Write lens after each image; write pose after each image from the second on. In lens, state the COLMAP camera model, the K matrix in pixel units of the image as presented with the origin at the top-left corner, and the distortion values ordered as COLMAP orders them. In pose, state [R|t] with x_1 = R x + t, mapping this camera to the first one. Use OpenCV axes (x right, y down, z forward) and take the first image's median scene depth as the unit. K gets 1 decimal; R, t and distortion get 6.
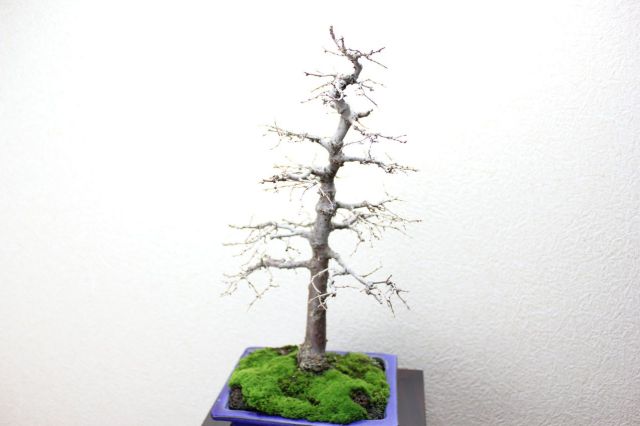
lens RADIAL K [[541.6, 0, 296.3], [0, 541.6, 254.8], [0, 0, 1]] dist [-0.125927, 0.078868]
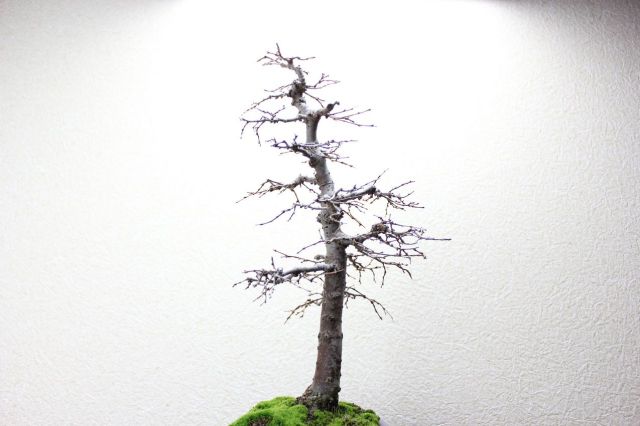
lens RADIAL K [[531.0, 0, 316.3], [0, 531.0, 210.7], [0, 0, 1]] dist [-0.146124, 0.116546]
pose [[0.985891, 0.060731, 0.155986, -0.092462], [0.032691, 0.844063, -0.535247, 0.321949], [-0.164168, 0.532795, 0.830168, 0.156575]]
